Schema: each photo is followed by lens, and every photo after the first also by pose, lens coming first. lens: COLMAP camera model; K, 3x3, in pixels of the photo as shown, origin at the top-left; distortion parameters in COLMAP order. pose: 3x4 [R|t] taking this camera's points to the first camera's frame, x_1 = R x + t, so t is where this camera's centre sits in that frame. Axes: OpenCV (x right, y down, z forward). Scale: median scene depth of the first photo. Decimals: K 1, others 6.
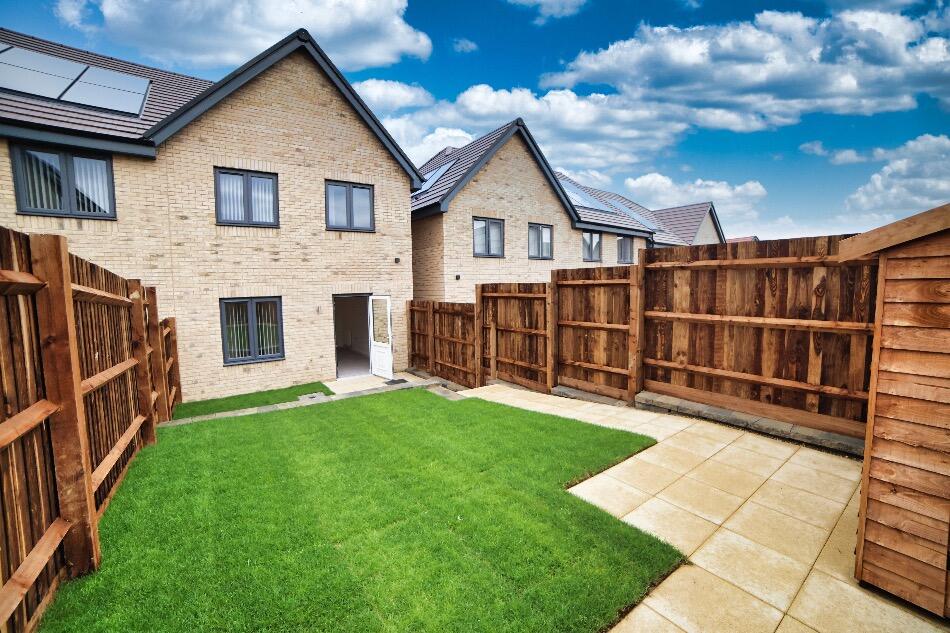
lens RADIAL K [[394.3, 0, 478.6], [0, 394.3, 319.6], [0, 0, 1]] dist [-0.101835, 0.034475]
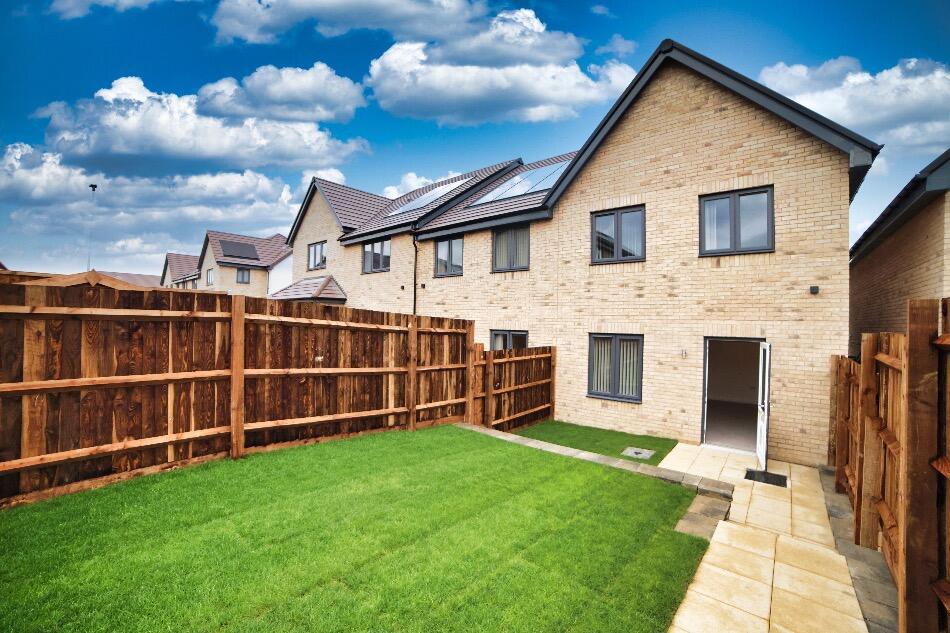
lens RADIAL K [[394.3, 0, 478.6], [0, 394.3, 319.6], [0, 0, 1]] dist [-0.101835, 0.034475]
pose [[0.240591, 0.019780, -0.970425, 0.292907], [-0.107333, 0.994203, -0.006345, -0.048731], [0.964674, 0.105685, 0.241320, 0.395112]]
